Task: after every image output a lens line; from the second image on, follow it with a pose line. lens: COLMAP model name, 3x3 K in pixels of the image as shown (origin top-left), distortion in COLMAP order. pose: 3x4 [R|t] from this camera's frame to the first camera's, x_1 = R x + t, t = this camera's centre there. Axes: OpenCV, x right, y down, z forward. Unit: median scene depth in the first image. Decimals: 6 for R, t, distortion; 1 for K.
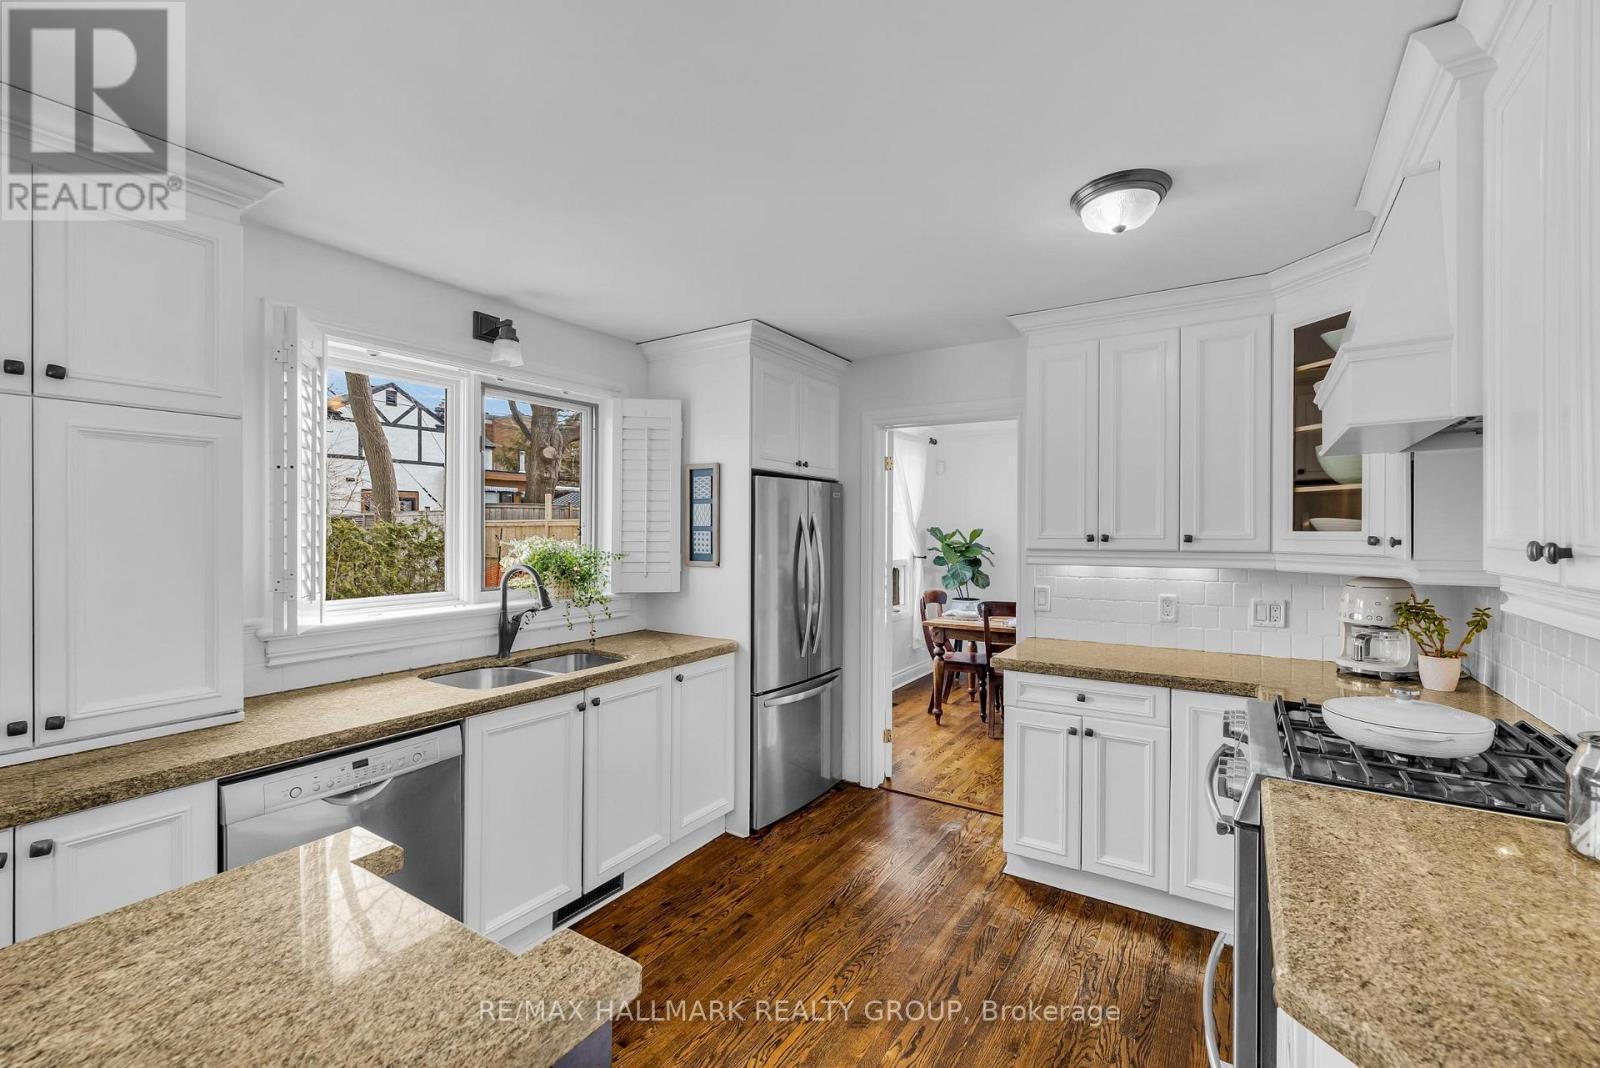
lens RADIAL K [[679.3, 0, 800.0], [0, 679.3, 534.0], [0, 0, 1]] dist [-0.000163, -0.000038]
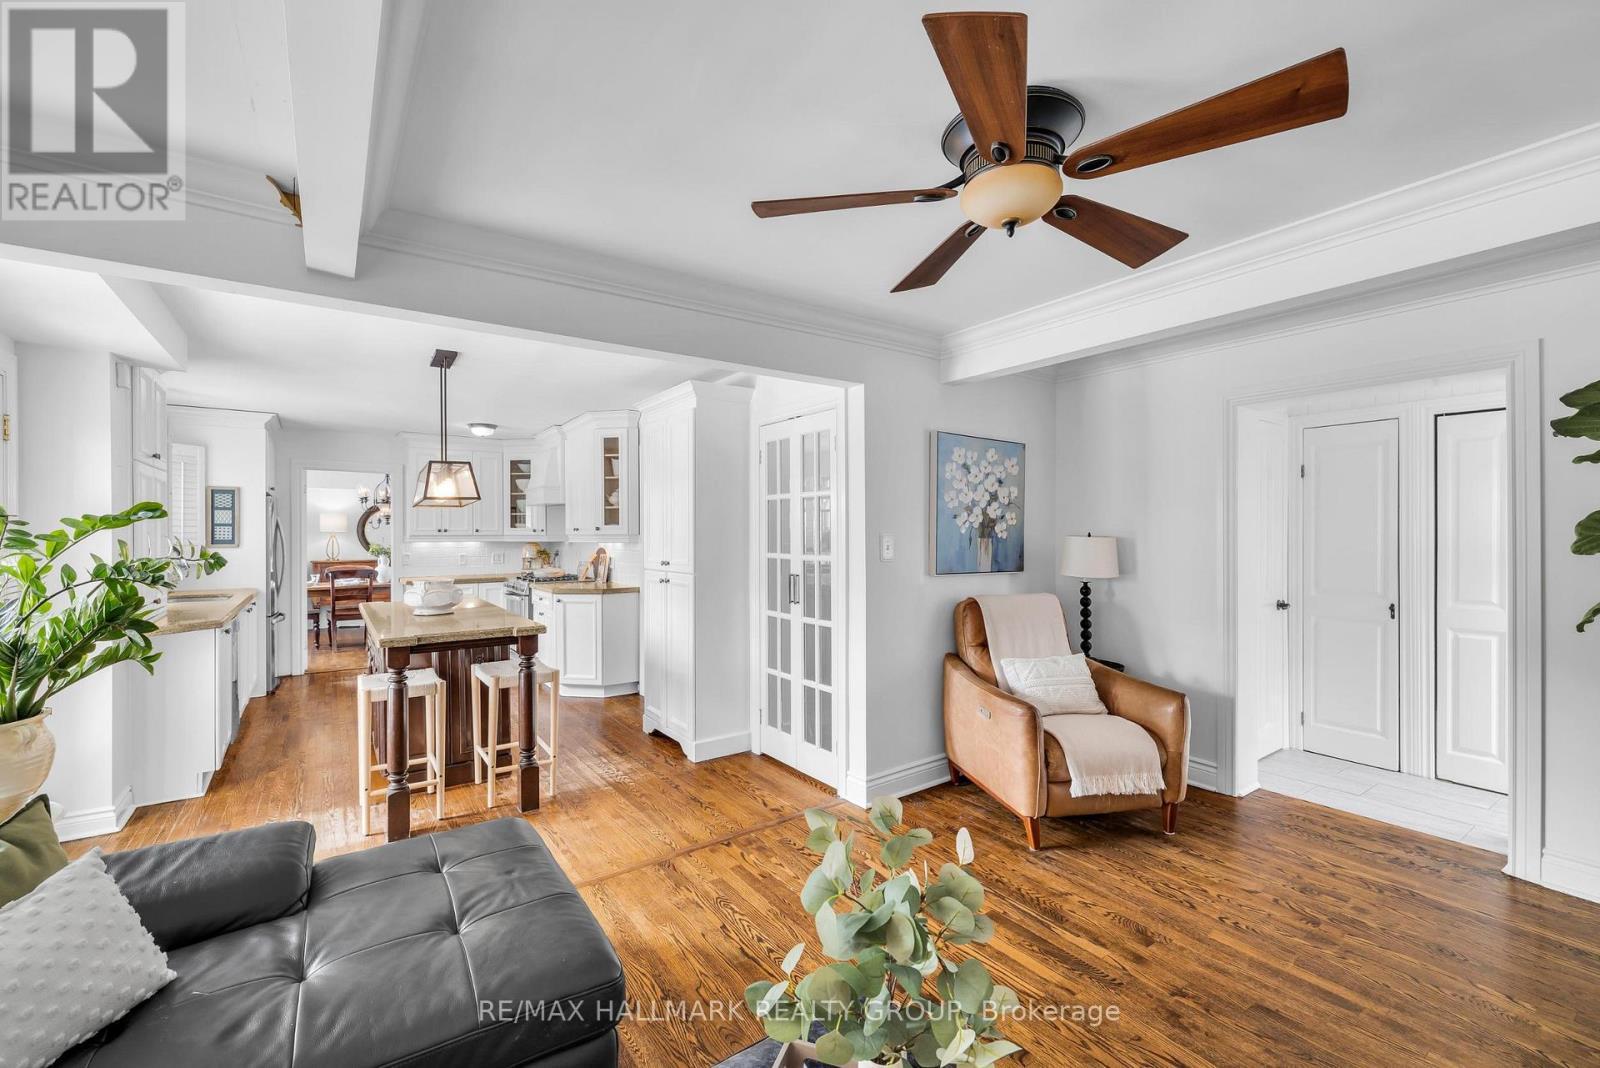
lens RADIAL K [[679.3, 0, 800.0], [0, 679.3, 534.0], [0, 0, 1]] dist [-0.000163, -0.000038]
pose [[0.363556, -0.003202, 0.931567, -1.236238], [0.003093, 0.999993, 0.002230, 0.015631], [-0.931567, 0.002070, 0.363564, -0.988432]]
